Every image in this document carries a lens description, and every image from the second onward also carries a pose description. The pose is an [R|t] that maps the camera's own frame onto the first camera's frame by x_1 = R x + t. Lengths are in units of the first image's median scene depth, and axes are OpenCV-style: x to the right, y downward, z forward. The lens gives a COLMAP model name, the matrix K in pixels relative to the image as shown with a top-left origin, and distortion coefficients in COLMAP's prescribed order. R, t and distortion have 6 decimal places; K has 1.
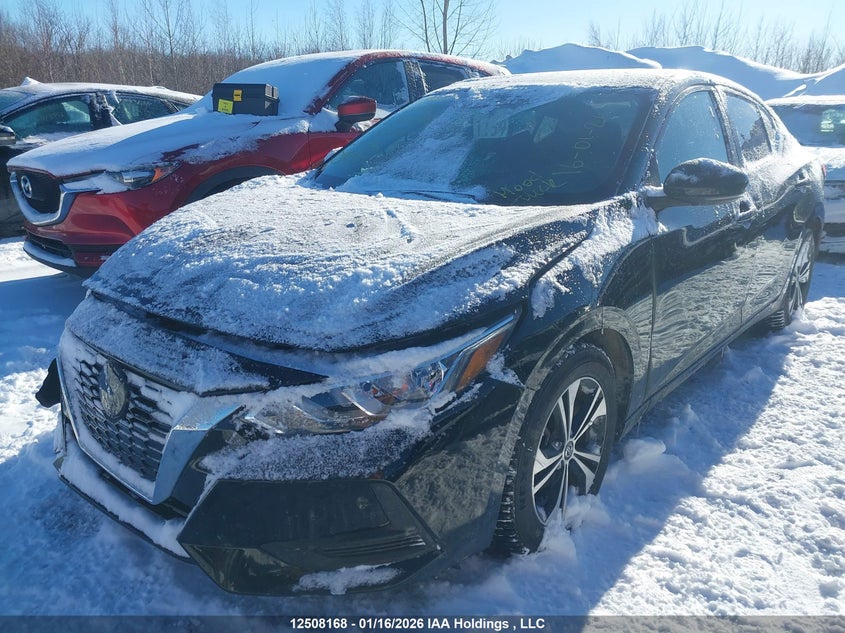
lens RADIAL K [[656.8, 0, 422.5], [0, 656.8, 316.5], [0, 0, 1]] dist [0.041410, -0.071603]
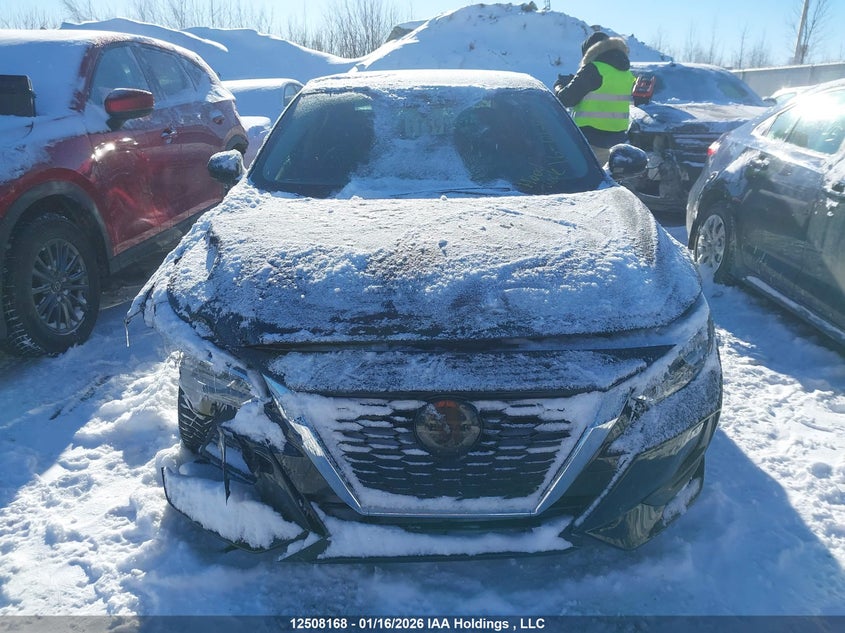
lens RADIAL K [[656.8, 0, 422.5], [0, 656.8, 316.5], [0, 0, 1]] dist [0.041410, -0.071603]
pose [[0.758423, -0.218528, 0.614036, -1.053667], [0.198381, 0.974814, 0.101895, -0.151120], [-0.620838, 0.044534, 0.782673, 0.274862]]
